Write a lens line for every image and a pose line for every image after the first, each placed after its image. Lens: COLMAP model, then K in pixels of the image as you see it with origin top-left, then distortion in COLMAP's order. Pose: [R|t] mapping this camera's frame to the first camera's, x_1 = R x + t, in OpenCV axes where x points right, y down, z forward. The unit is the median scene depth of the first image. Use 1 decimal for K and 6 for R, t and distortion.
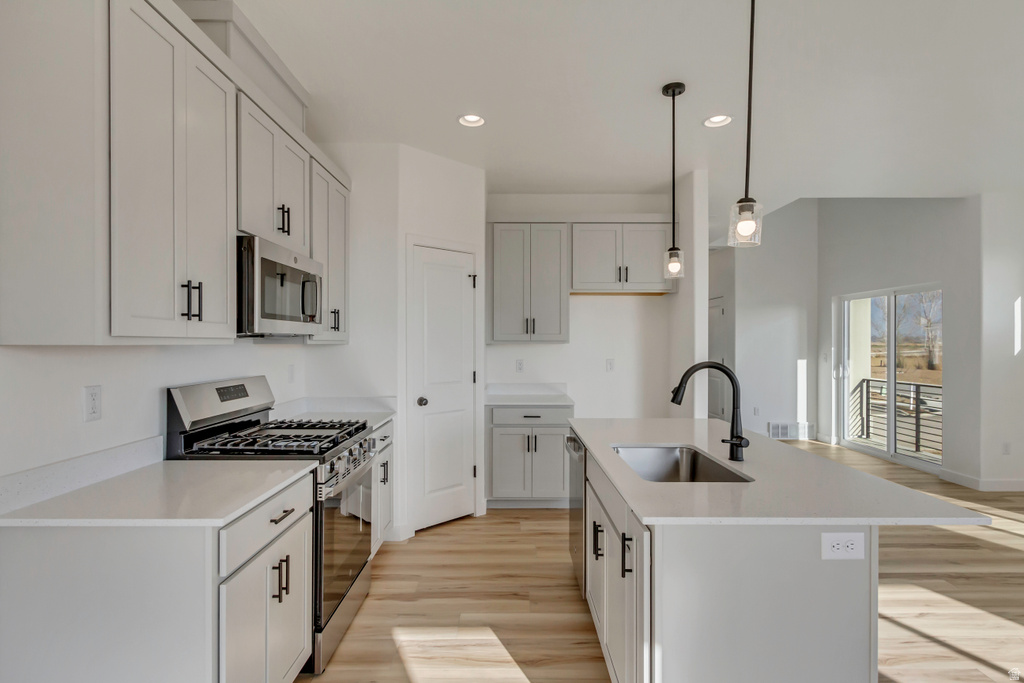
lens RADIAL K [[514.2, 0, 508.6], [0, 514.2, 344.4], [0, 0, 1]] dist [-0.002258, -0.002334]
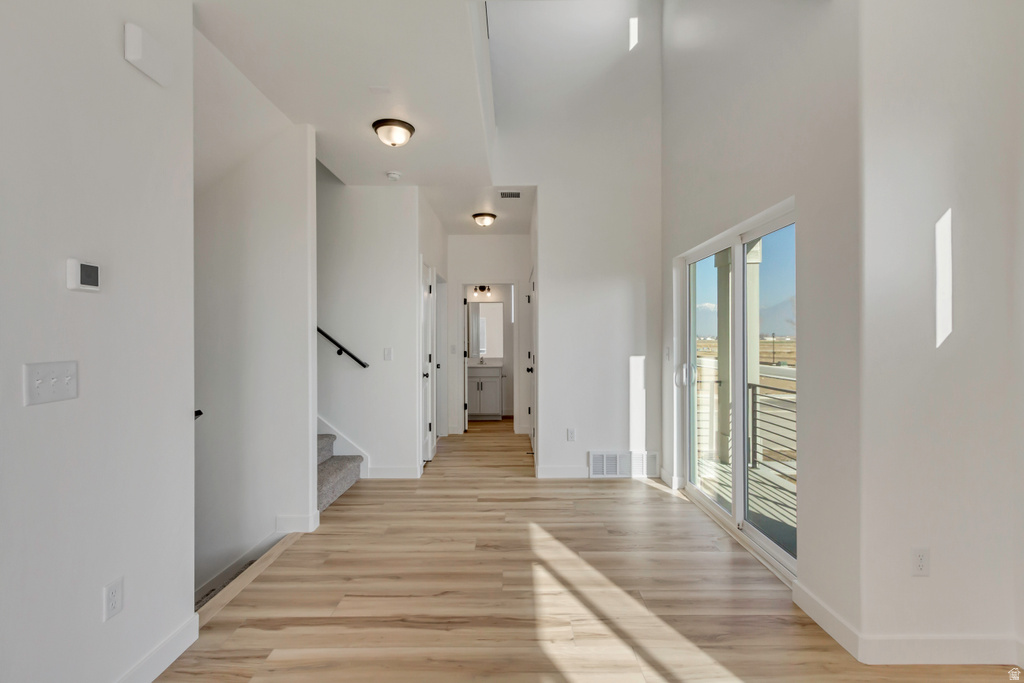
lens RADIAL K [[470.0, 0, 518.3], [0, 470.0, 341.0], [0, 0, 1]] dist [0.017568, -0.004286]
pose [[0.999961, -0.003296, 0.008210, 0.416088], [0.003348, 0.999974, -0.006331, 0.012798], [-0.008189, 0.006358, 0.999946, 0.395417]]
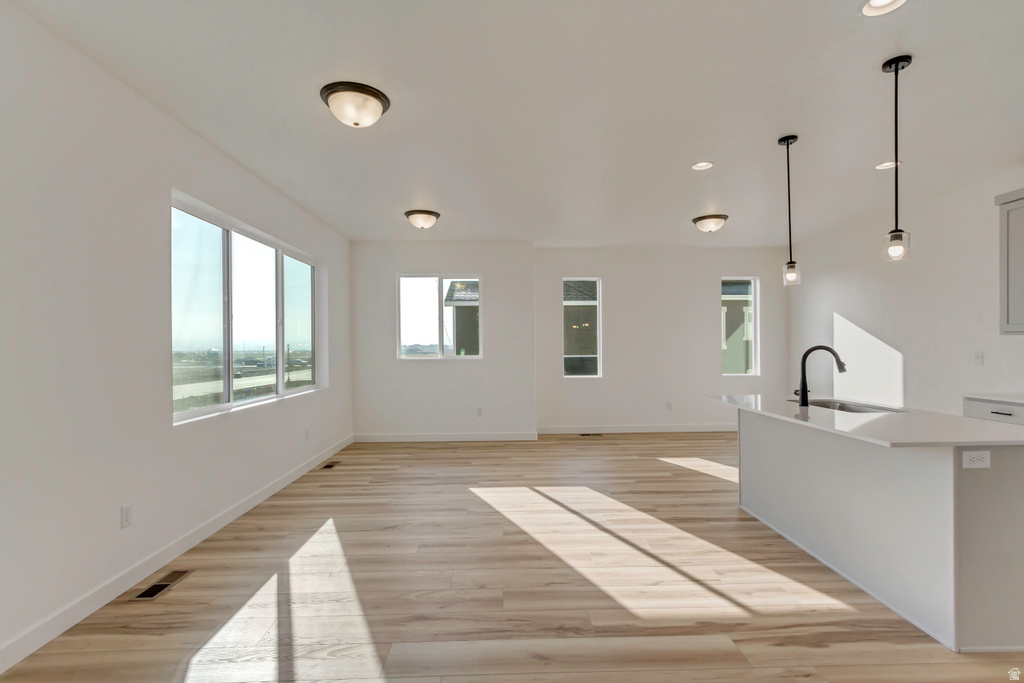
lens RADIAL K [[470.0, 0, 516.0], [0, 470.0, 345.9], [0, 0, 1]] dist [0.017568, -0.004286]
pose [[-0.999380, 0.007842, -0.034321, 0.419094], [0.007727, 0.999964, 0.003480, 0.006494], [0.034347, 0.003213, -0.999405, 0.734378]]
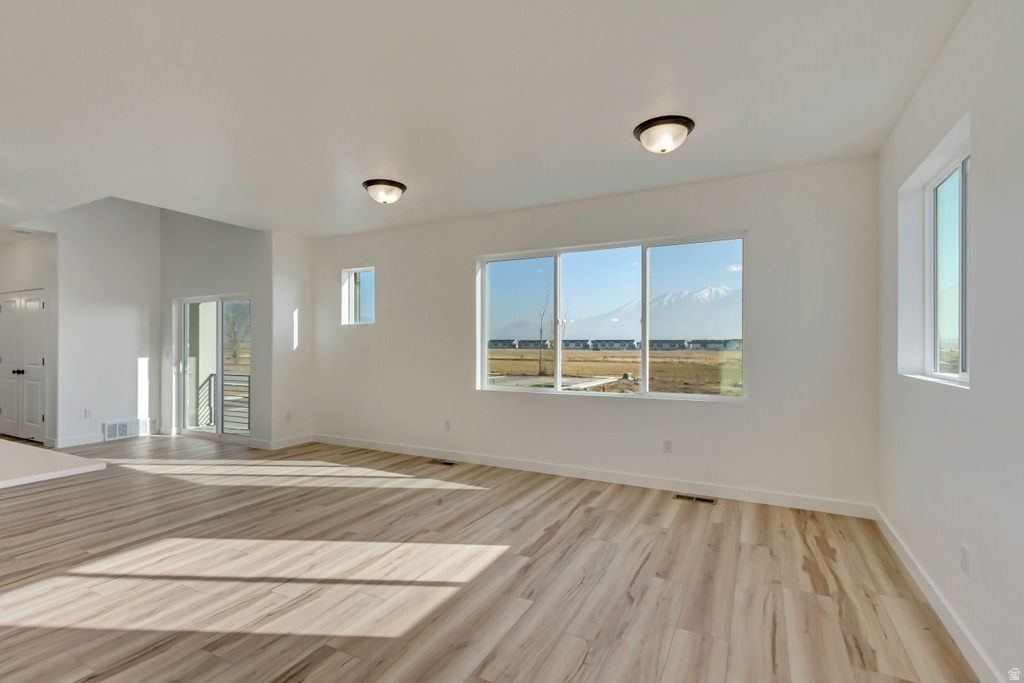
lens RADIAL K [[470.0, 0, 505.5], [0, 470.0, 346.0], [0, 0, 1]] dist [0.017568, -0.004286]
pose [[0.468509, 0.002067, 0.883456, 0.071922], [0.001354, 0.999994, -0.003058, 0.010199], [-0.883458, 0.002629, 0.468503, -0.088234]]
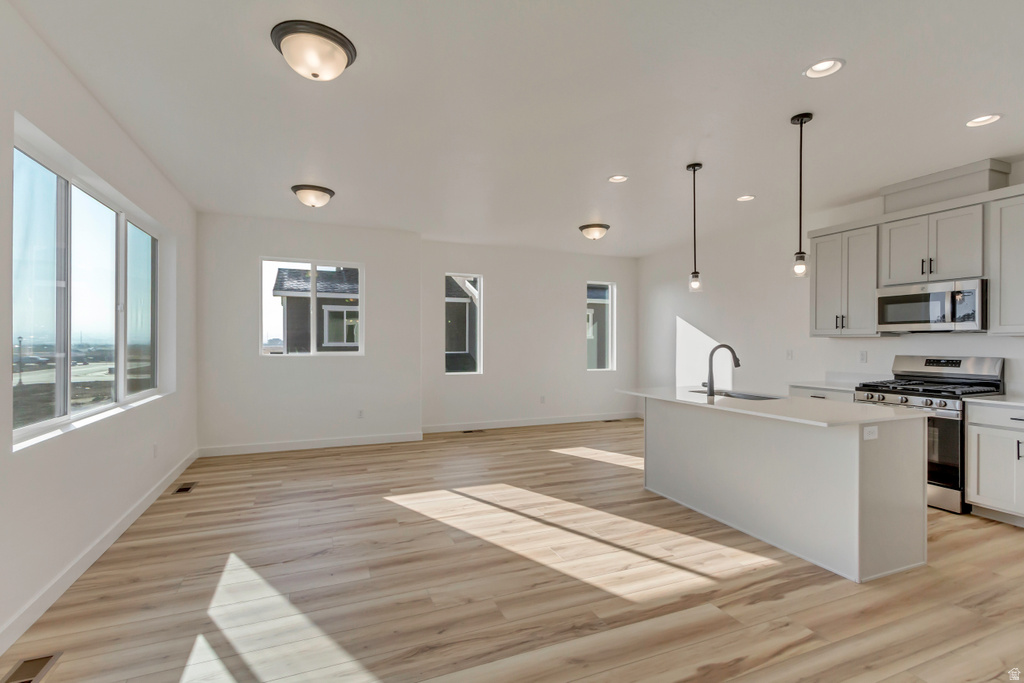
lens RADIAL K [[470.0, 0, 508.3], [0, 470.0, 341.4], [0, 0, 1]] dist [0.017568, -0.004286]
pose [[-0.924176, -0.002437, -0.381960, 0.538536], [-0.003479, 0.999992, 0.002037, 0.006424], [0.381951, 0.003211, -0.924177, 0.693138]]
